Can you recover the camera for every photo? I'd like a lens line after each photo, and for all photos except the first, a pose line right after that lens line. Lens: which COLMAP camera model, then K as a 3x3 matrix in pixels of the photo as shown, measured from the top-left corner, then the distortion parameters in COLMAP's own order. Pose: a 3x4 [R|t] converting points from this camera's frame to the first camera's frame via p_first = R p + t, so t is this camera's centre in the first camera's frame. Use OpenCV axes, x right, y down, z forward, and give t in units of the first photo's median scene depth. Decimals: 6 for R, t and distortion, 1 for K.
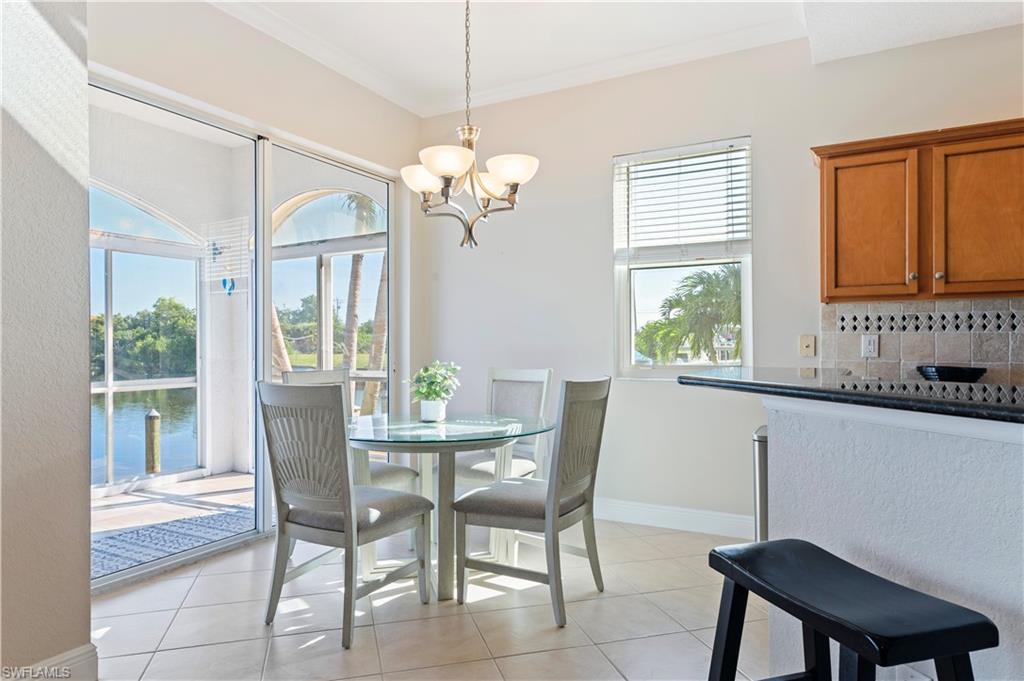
lens RADIAL K [[637.3, 0, 497.1], [0, 637.3, 340.0], [0, 0, 1]] dist [0.017688, 0.000073]
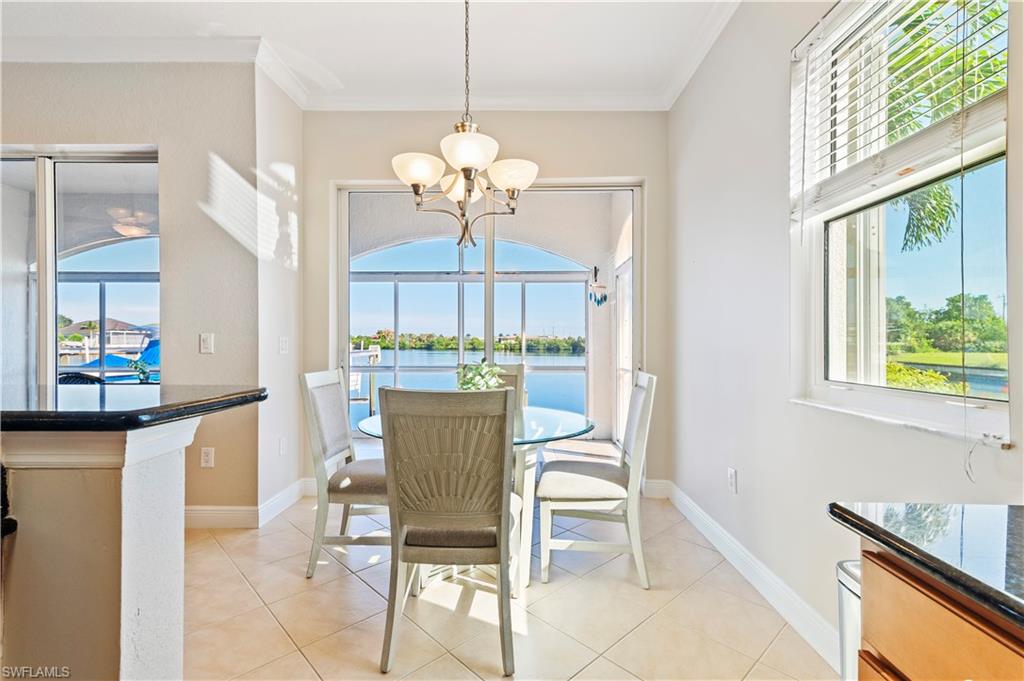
lens RADIAL K [[461.1, 0, 512.0], [0, 461.1, 340.5], [0, 0, 1]] dist [0.011167, -0.000159]
pose [[0.469137, -0.000684, -0.883125, 0.618109], [0.003650, 0.999993, 0.001165, -0.000889], [0.883118, -0.003770, 0.469137, 0.715881]]
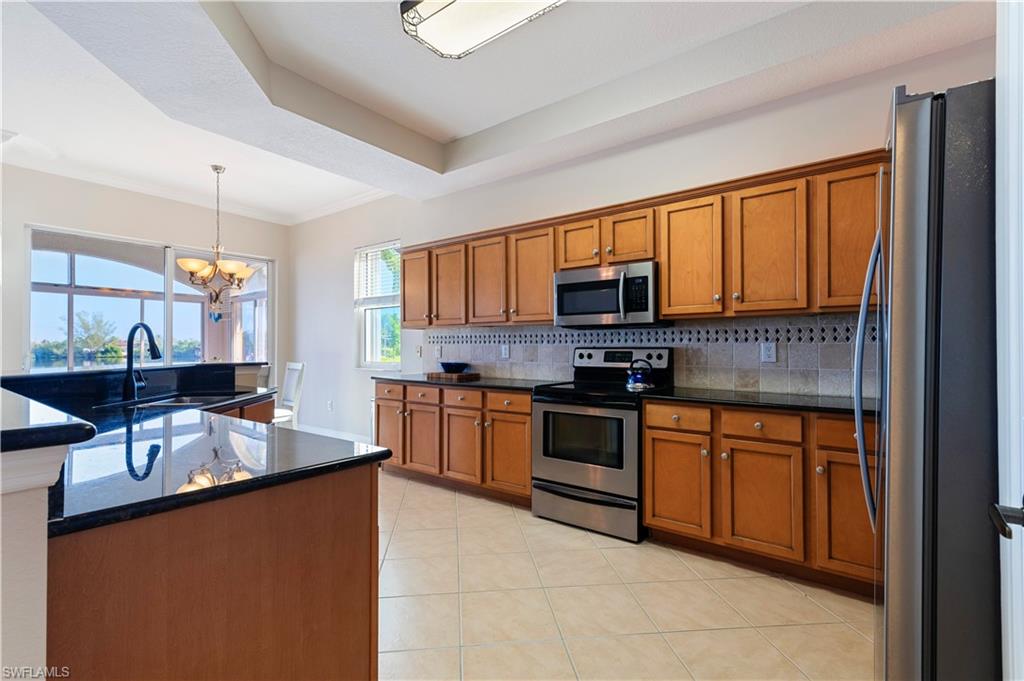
lens RADIAL K [[461.1, 0, 512.0], [0, 461.1, 340.5], [0, 0, 1]] dist [0.011167, -0.000159]
pose [[0.989977, -0.000912, -0.141228, 1.104456], [-0.000159, 0.999971, -0.007573, -0.015037], [0.141231, 0.007519, 0.989948, -0.350737]]
